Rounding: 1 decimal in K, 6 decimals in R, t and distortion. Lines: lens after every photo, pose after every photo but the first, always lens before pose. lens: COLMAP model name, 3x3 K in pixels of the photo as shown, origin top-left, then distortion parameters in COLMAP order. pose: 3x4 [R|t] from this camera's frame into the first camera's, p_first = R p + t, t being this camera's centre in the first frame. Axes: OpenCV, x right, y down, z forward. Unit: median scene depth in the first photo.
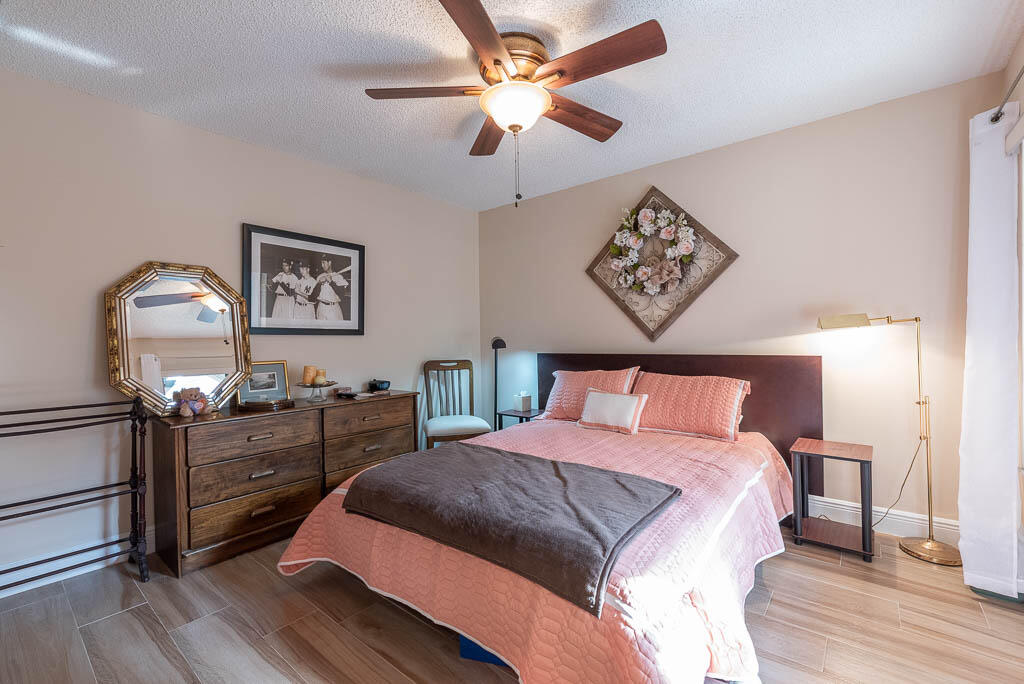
lens RADIAL K [[432.9, 0, 514.7], [0, 432.9, 338.5], [0, 0, 1]] dist [0.003883, -0.000841]
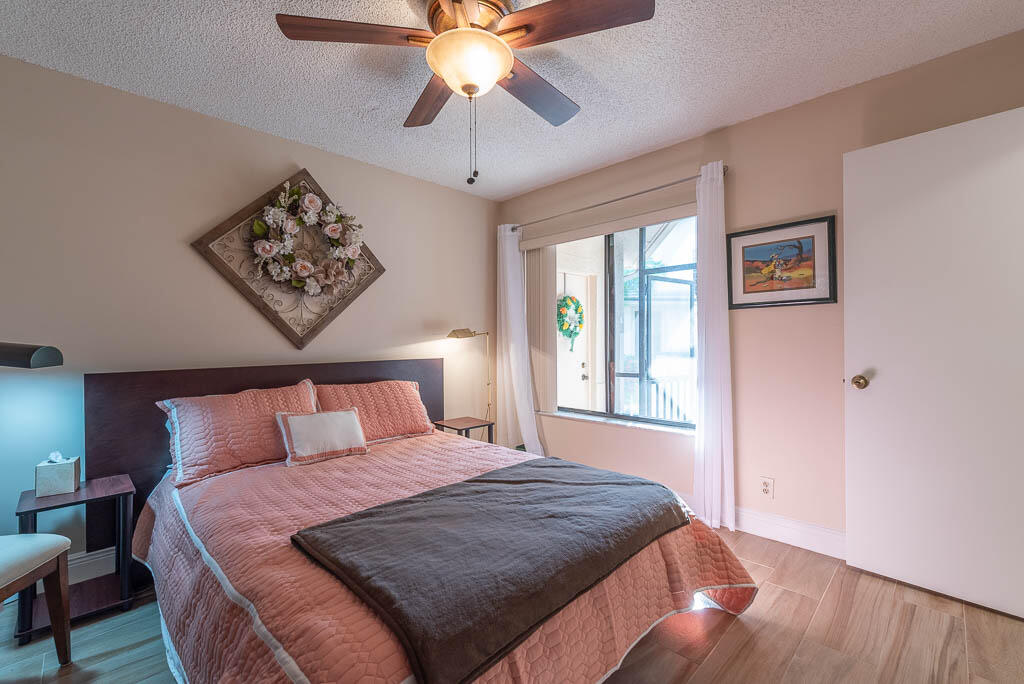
lens RADIAL K [[432.9, 0, 515.6], [0, 432.9, 340.9], [0, 0, 1]] dist [0.003883, -0.000841]
pose [[0.111041, 0.013690, 0.993722, -1.022742], [0.005517, 0.999881, -0.014391, 0.011629], [-0.993801, 0.007080, 0.110952, 1.040205]]
